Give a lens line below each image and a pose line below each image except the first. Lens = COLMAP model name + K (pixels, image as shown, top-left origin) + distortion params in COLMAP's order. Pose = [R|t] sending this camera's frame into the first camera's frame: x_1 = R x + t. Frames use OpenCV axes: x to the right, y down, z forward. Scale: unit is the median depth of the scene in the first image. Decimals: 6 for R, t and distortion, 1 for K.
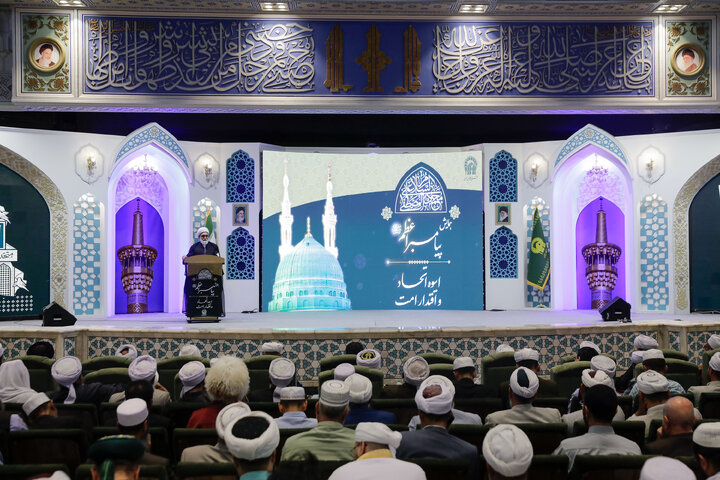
lens RADIAL K [[897.4, 0, 387.4], [0, 897.4, 237.1], [0, 0, 1]] dist [0.066570, 0.100713]
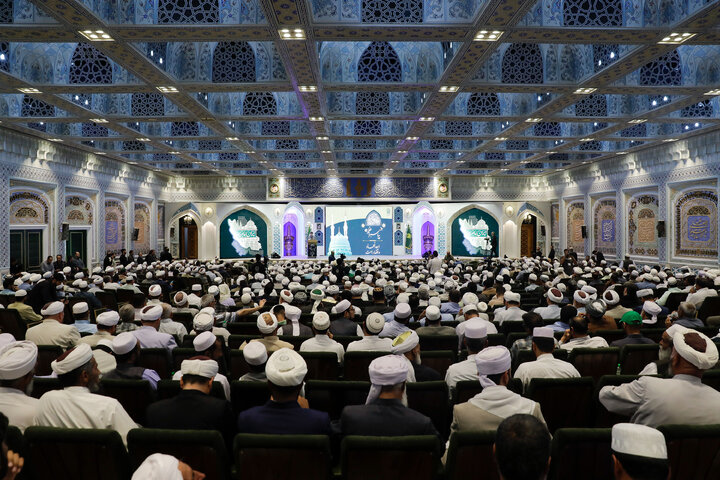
lens RADIAL K [[509.6, 0, 360.0], [0, 509.6, 240.0], [0, 0, 1]] dist [-0.083513, 0.074739]
pose [[0.999848, 0.002206, -0.017298, 0.020848], [-0.001487, 0.999141, 0.041417, -0.052164], [0.017375, -0.041385, 0.998992, -0.868199]]
